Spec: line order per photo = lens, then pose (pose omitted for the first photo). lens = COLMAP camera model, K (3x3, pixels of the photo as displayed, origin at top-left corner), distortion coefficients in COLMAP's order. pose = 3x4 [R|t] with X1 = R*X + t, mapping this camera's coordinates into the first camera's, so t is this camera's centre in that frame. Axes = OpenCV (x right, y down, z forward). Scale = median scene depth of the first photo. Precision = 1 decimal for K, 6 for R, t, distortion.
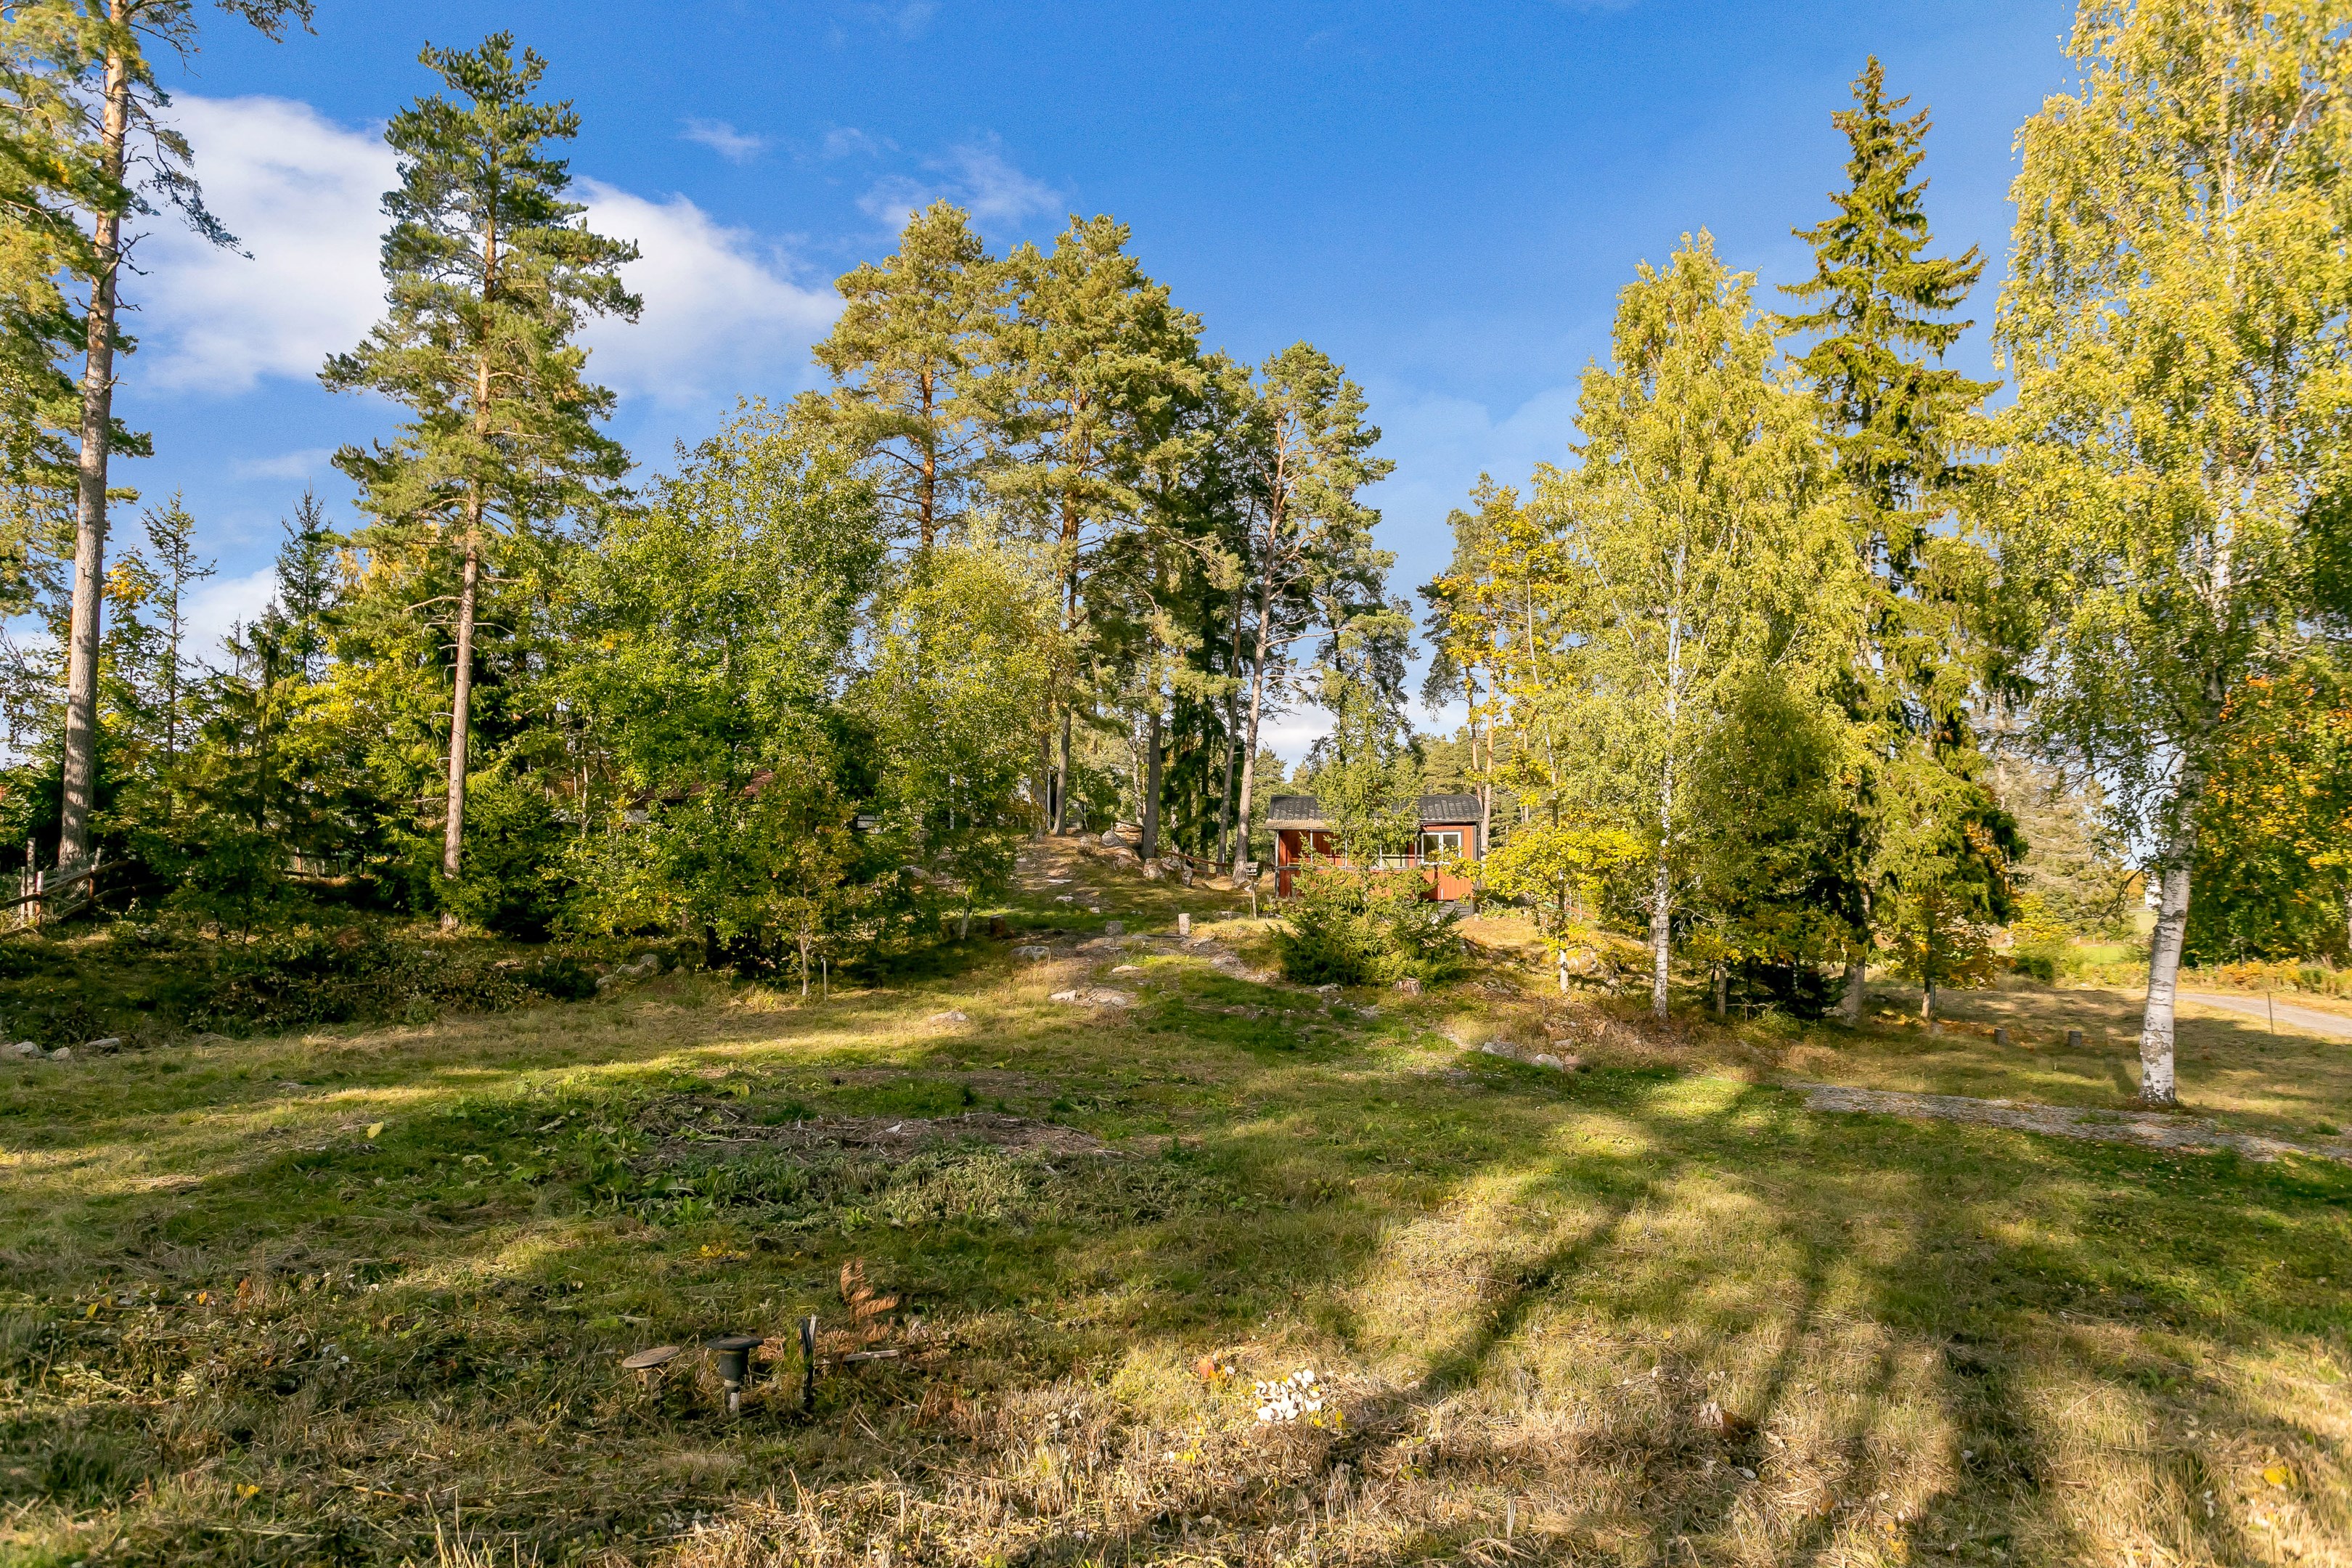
lens RADIAL K [[1535.3, 0, 1176.0], [0, 1535.3, 784.0], [0, 0, 1]] dist [0.000206, -0.000603]
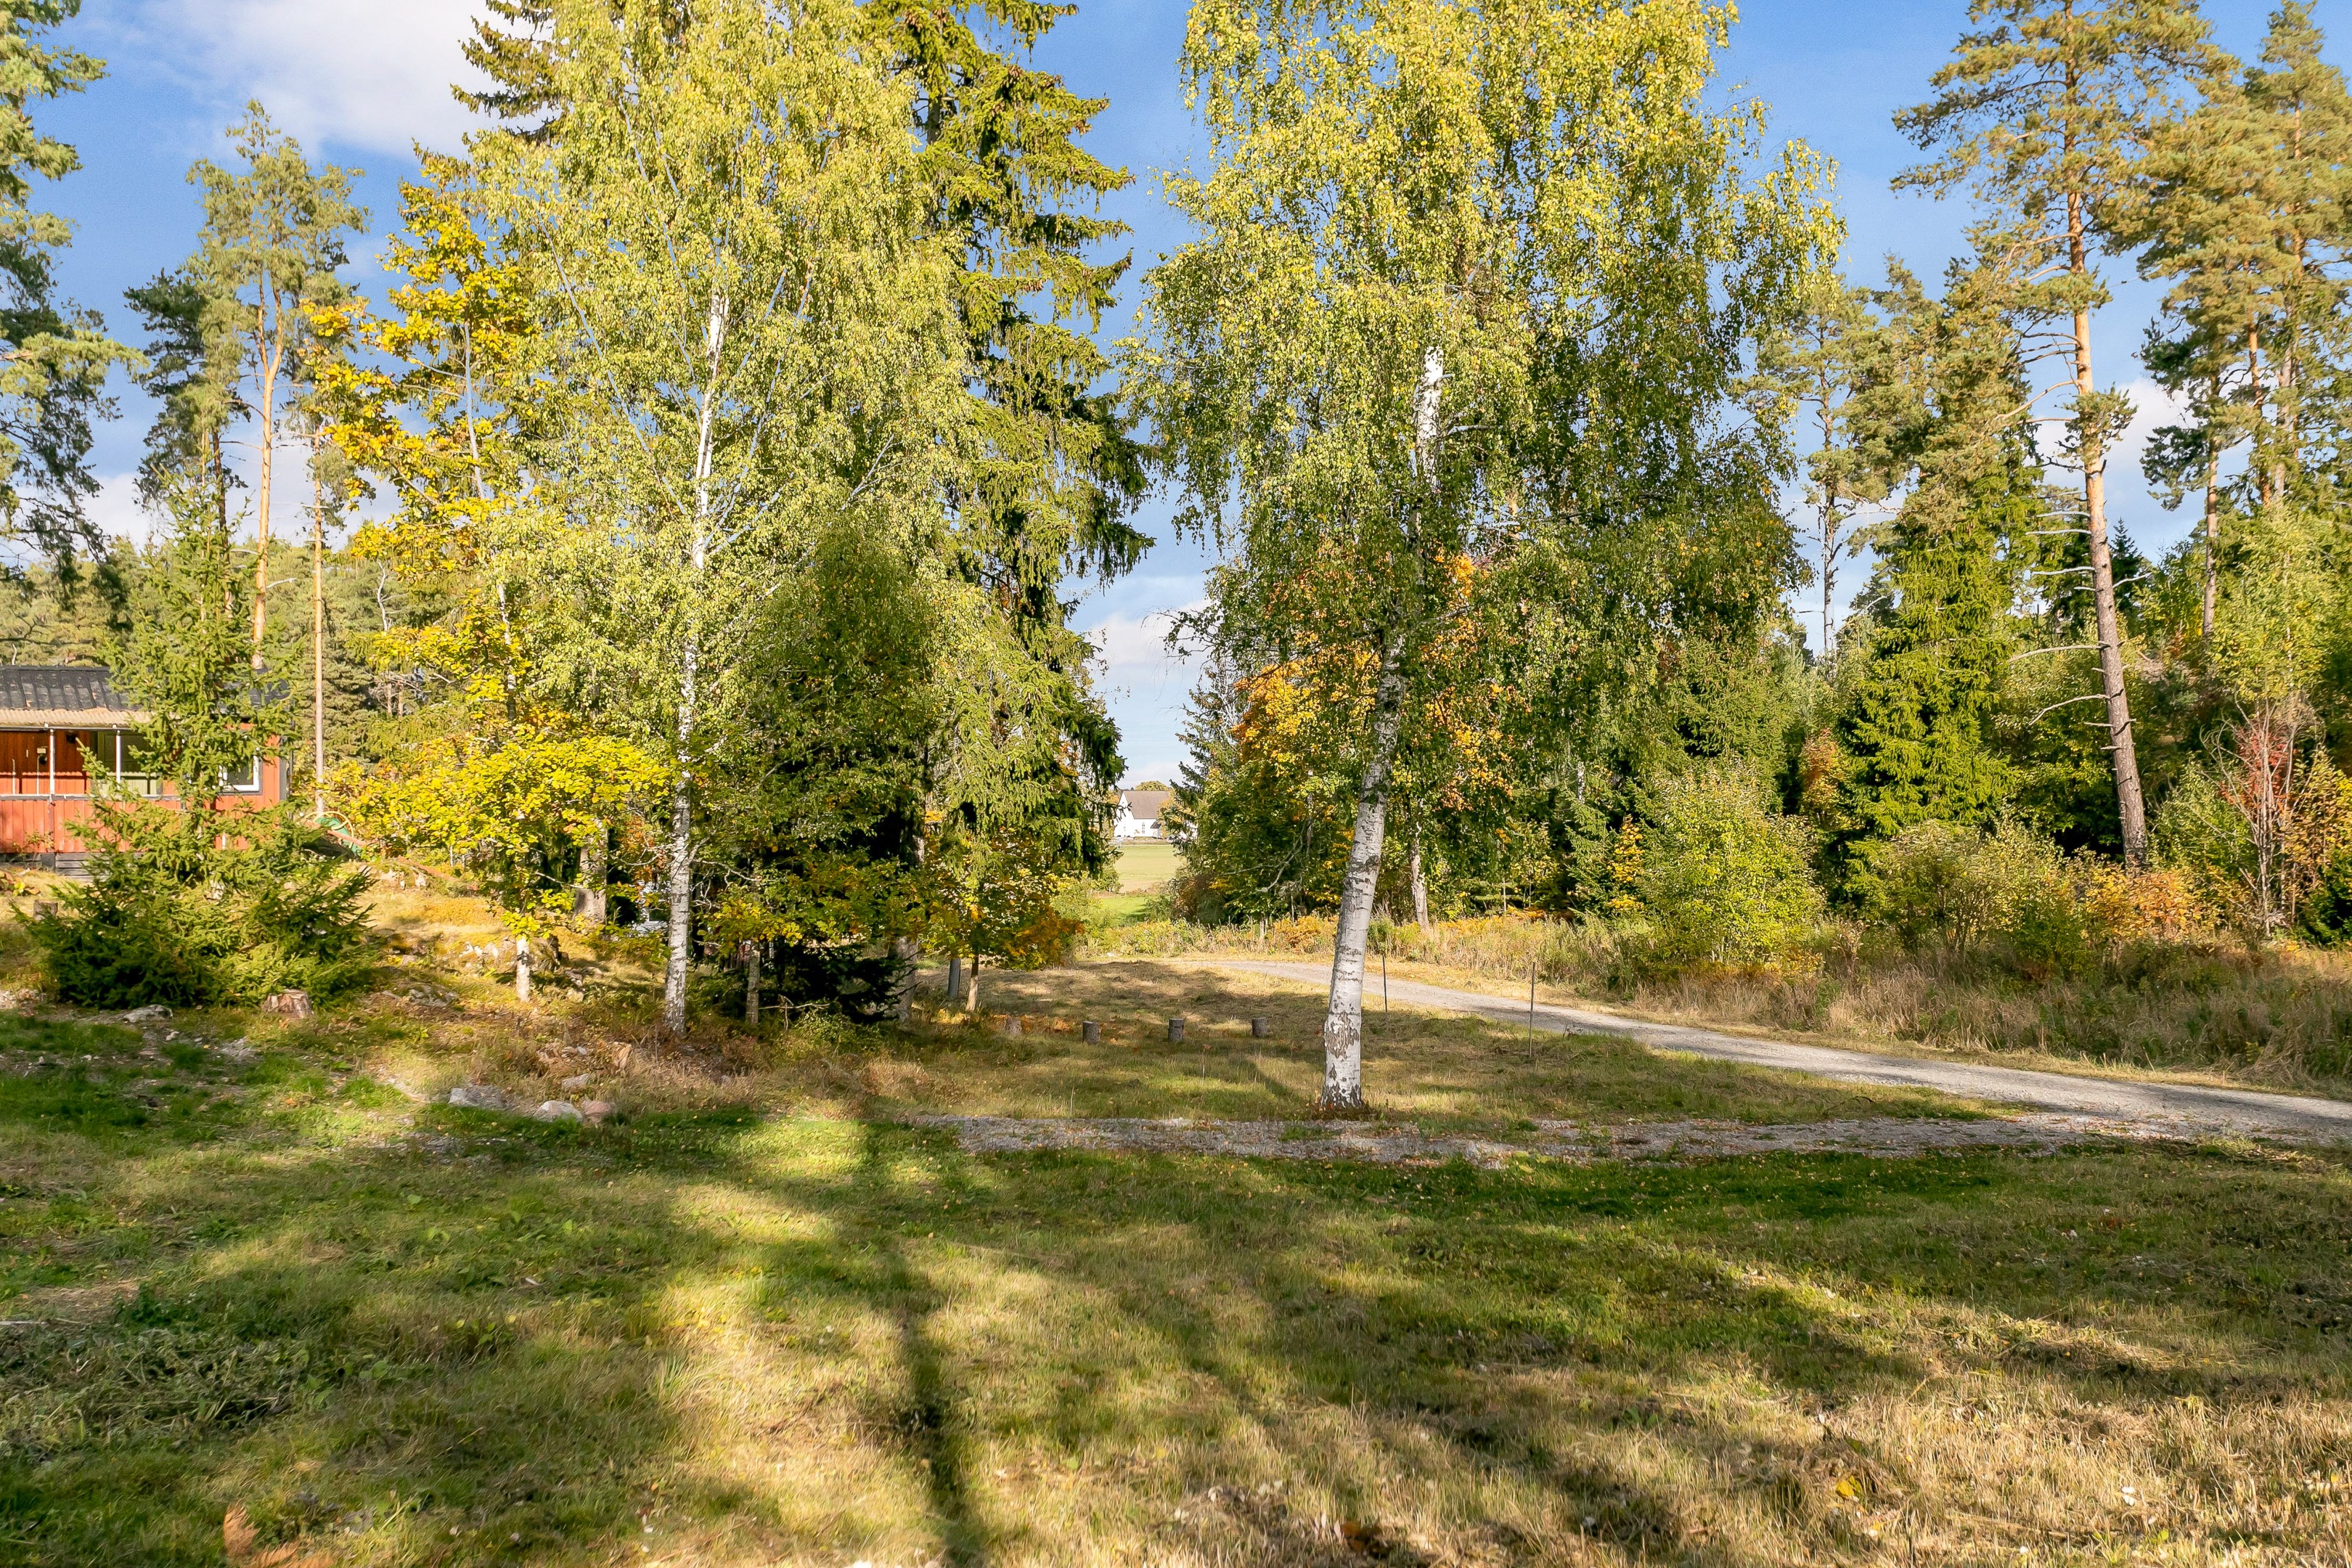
lens RADIAL K [[2604.8, 0, 1176.0], [0, 2604.8, 784.0], [0, 0, 1]] dist [0.015933, -0.026657]
pose [[0.821831, -0.000496, 0.569731, -0.134389], [-0.031162, 0.998463, 0.045822, -0.008360], [-0.568879, -0.055412, 0.820553, -0.008917]]
